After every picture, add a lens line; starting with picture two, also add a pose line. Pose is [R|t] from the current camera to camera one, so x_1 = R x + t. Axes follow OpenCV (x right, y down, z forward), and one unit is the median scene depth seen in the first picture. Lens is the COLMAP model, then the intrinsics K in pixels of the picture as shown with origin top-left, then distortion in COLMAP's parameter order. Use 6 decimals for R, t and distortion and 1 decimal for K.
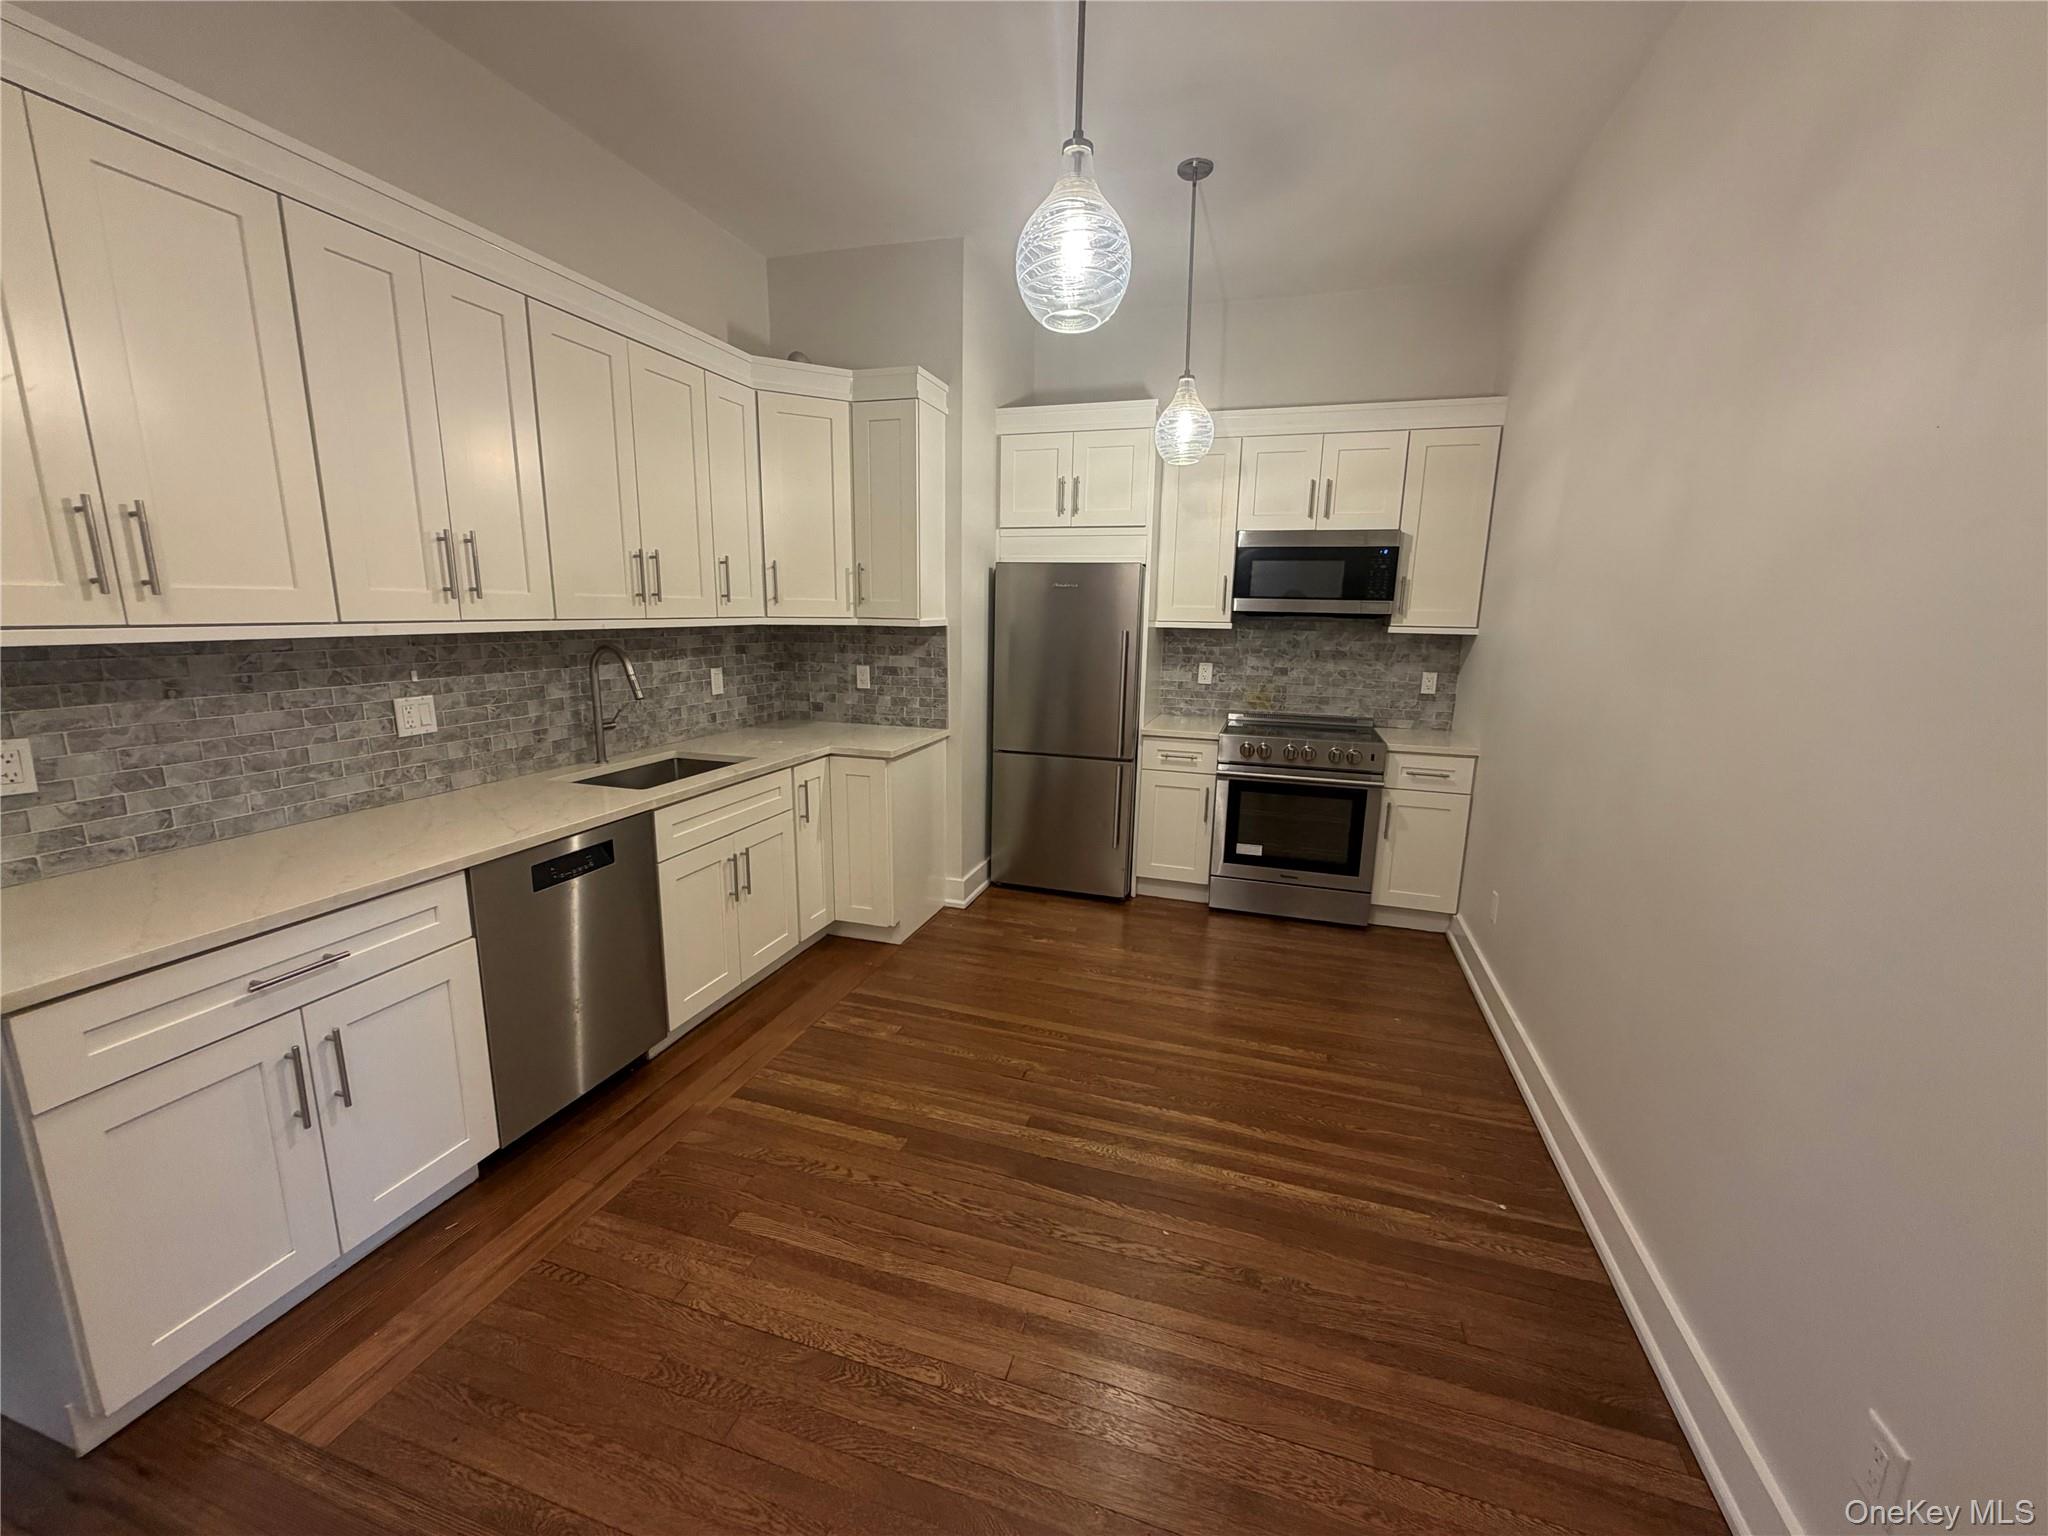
lens RADIAL K [[821.8, 0, 1020.0], [0, 821.8, 768.1], [0, 0, 1]] dist [0.001055, -0.000476]
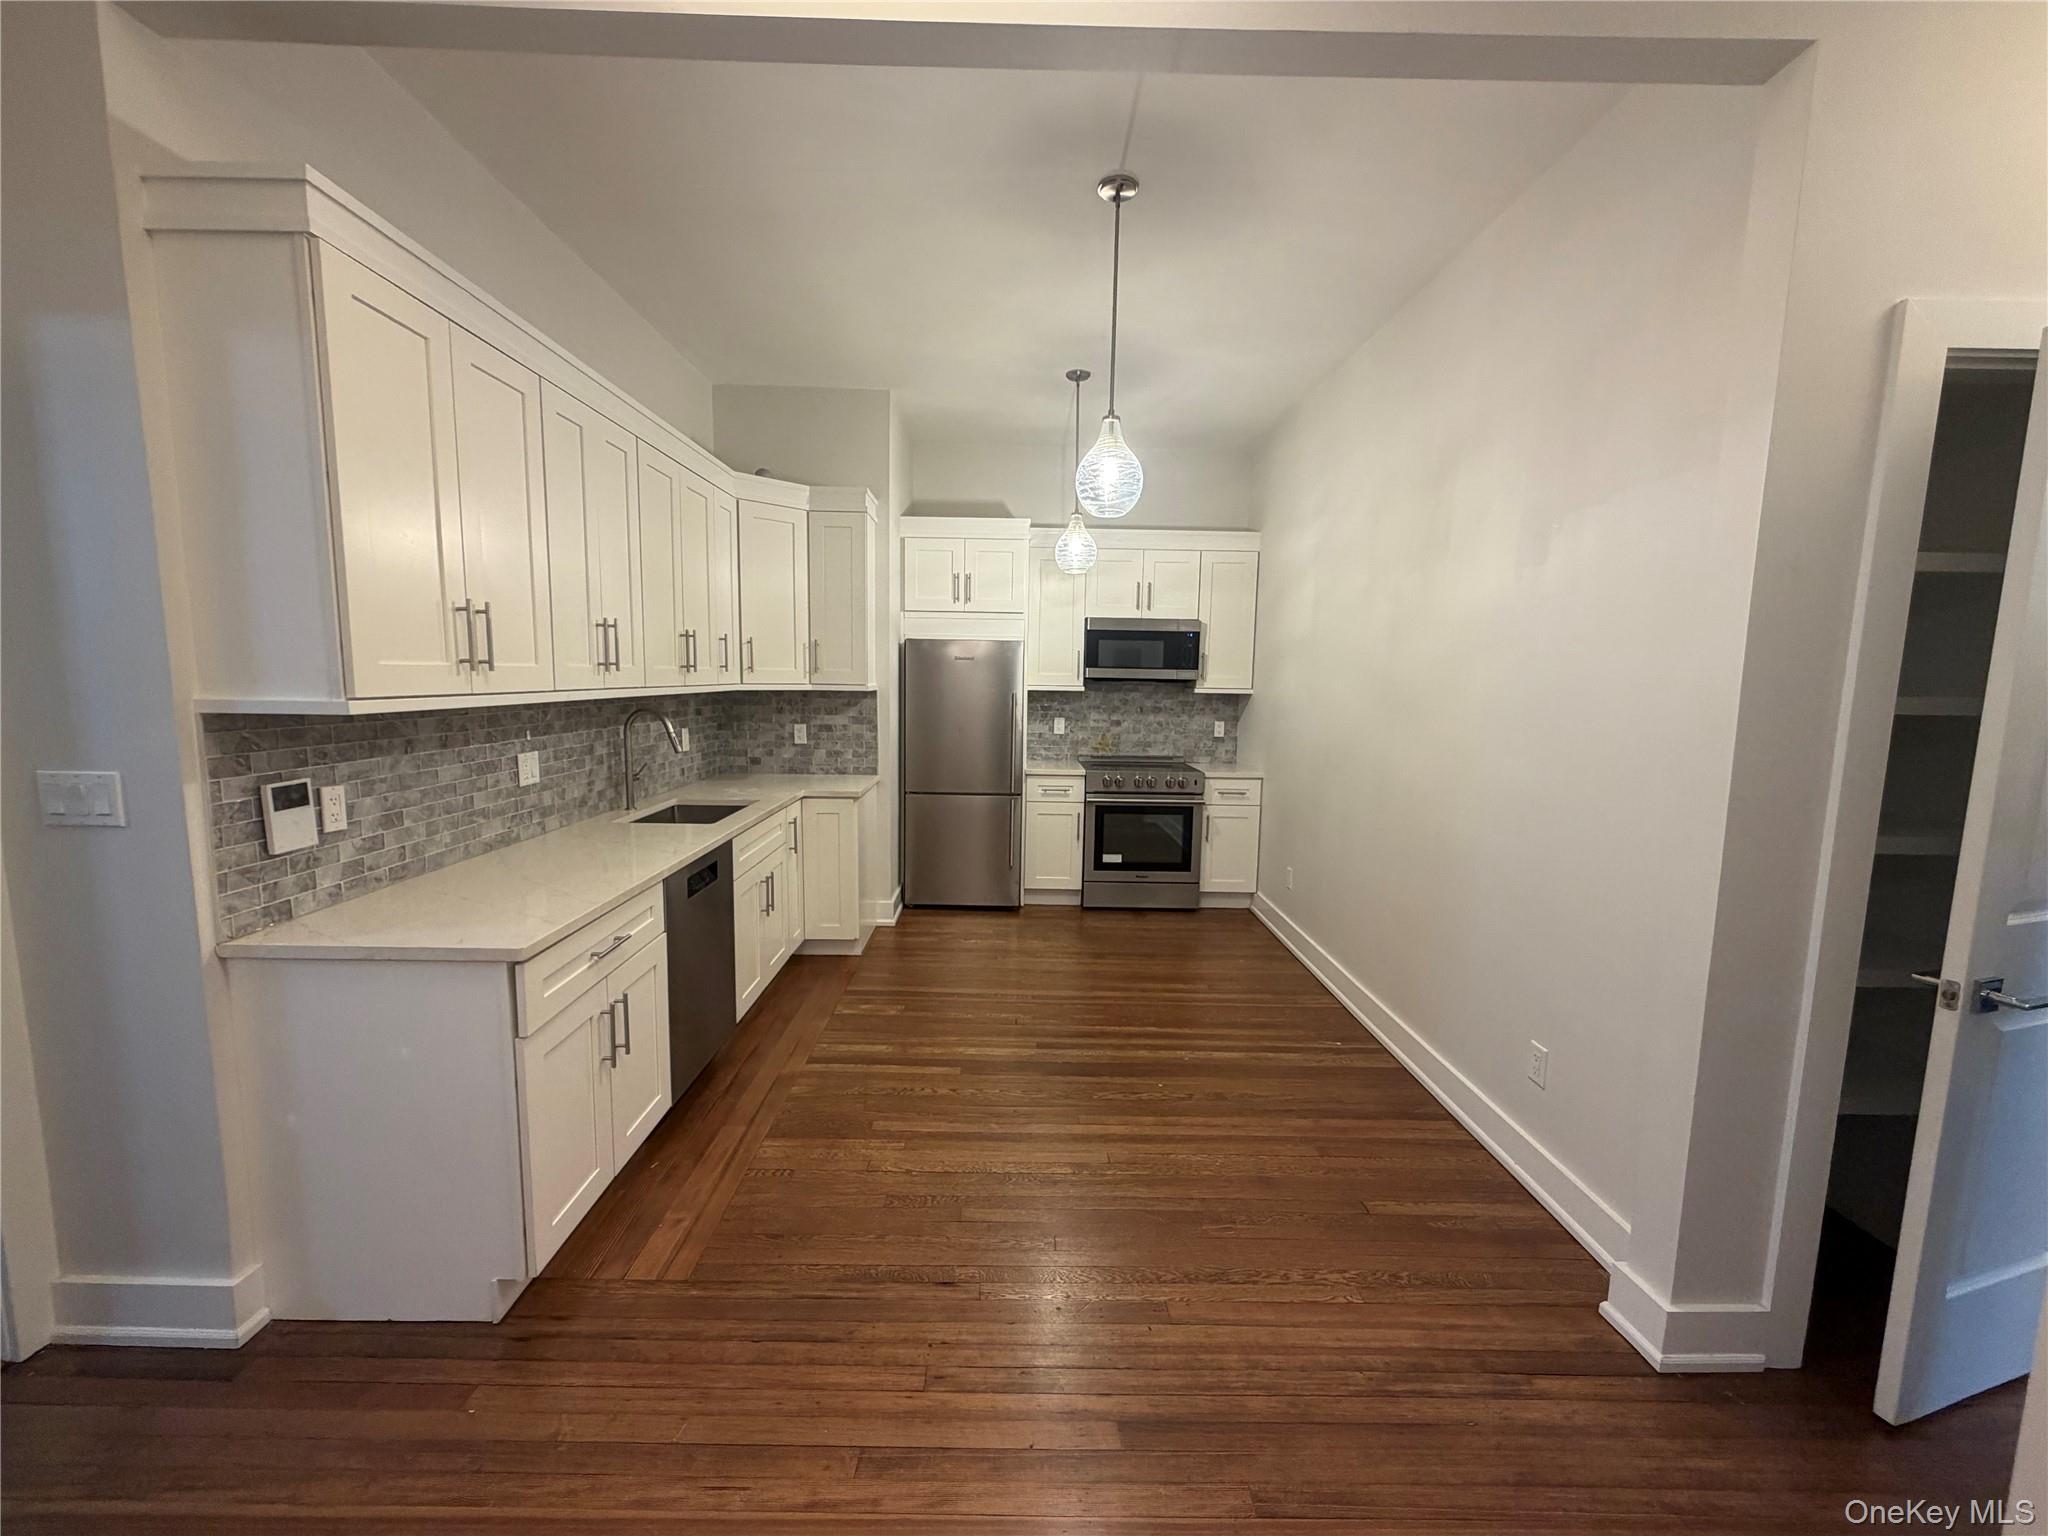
lens RADIAL K [[821.8, 0, 1022.2], [0, 821.8, 768.2], [0, 0, 1]] dist [0.001055, -0.000476]
pose [[0.949302, -0.037211, 0.312156, -0.346968], [0.060685, 0.995984, -0.065820, 0.045556], [-0.308453, 0.081426, 0.947748, -0.272196]]
